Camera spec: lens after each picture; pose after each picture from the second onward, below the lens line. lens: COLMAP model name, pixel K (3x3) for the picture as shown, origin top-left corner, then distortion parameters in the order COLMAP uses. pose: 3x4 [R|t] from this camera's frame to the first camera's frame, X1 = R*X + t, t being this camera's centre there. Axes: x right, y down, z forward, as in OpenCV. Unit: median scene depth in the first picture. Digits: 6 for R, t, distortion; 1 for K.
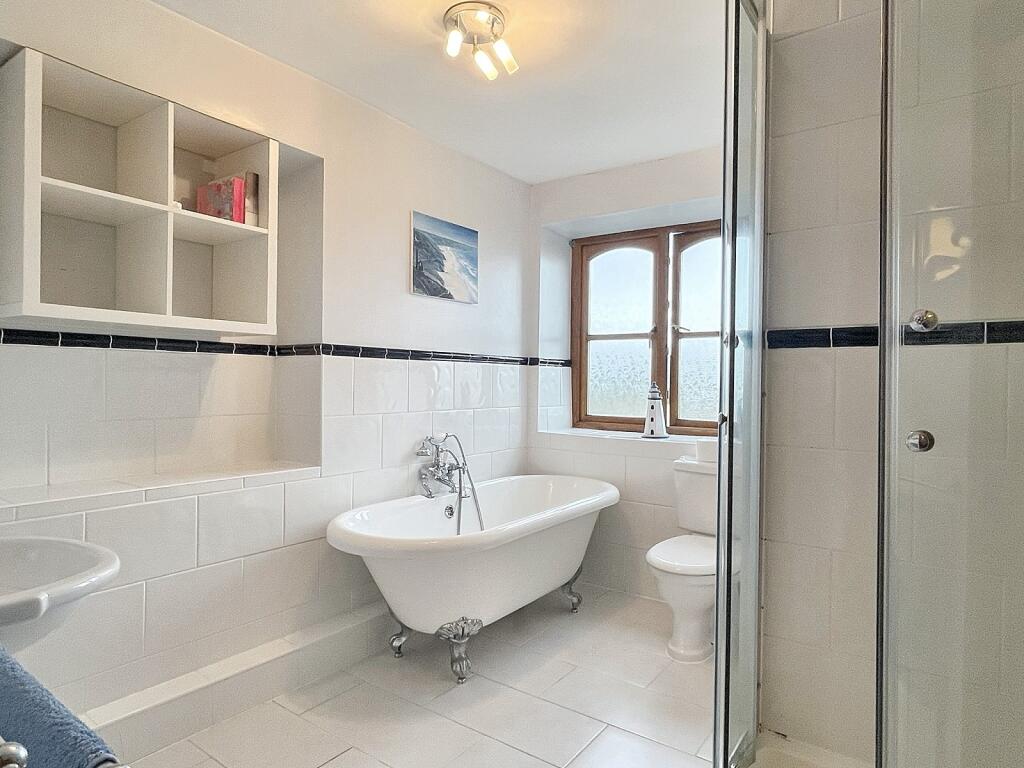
lens RADIAL K [[610.7, 0, 510.0], [0, 610.7, 381.6], [0, 0, 1]] dist [-0.009874, -0.006575]
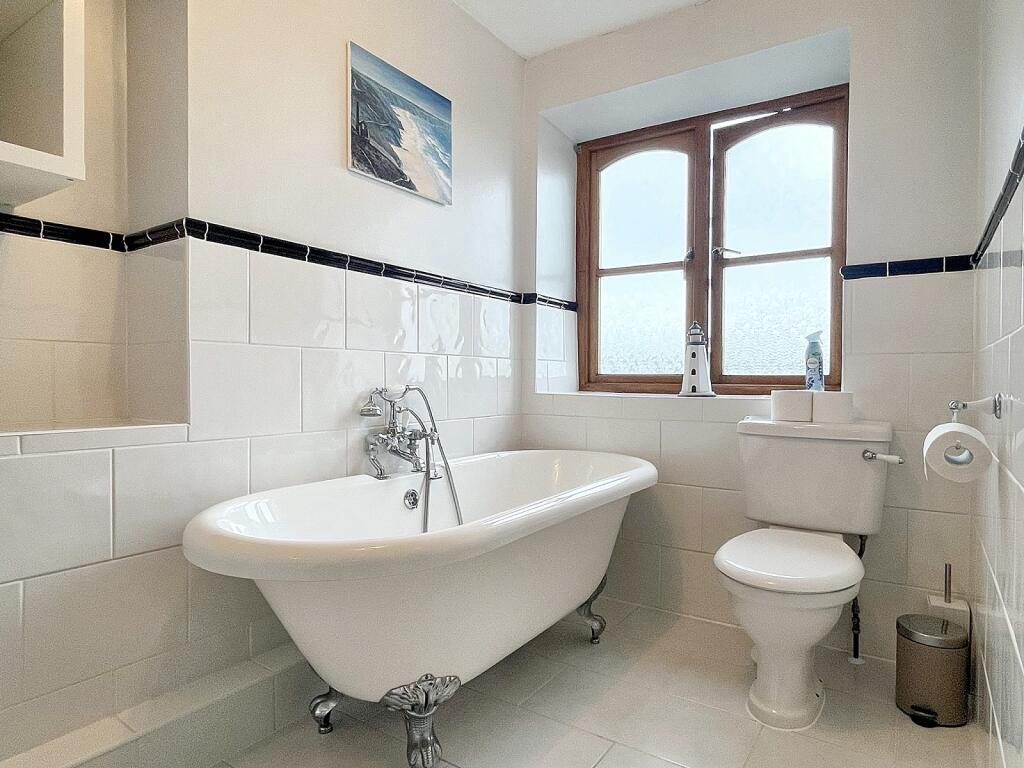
lens RADIAL K [[610.7, 0, 514.7], [0, 610.7, 384.1], [0, 0, 1]] dist [-0.009874, -0.006575]
pose [[0.999221, -0.007494, 0.038756, -0.010159], [0.007244, 0.999952, 0.006576, 0.081295], [-0.038804, -0.006290, 0.999227, 0.322012]]
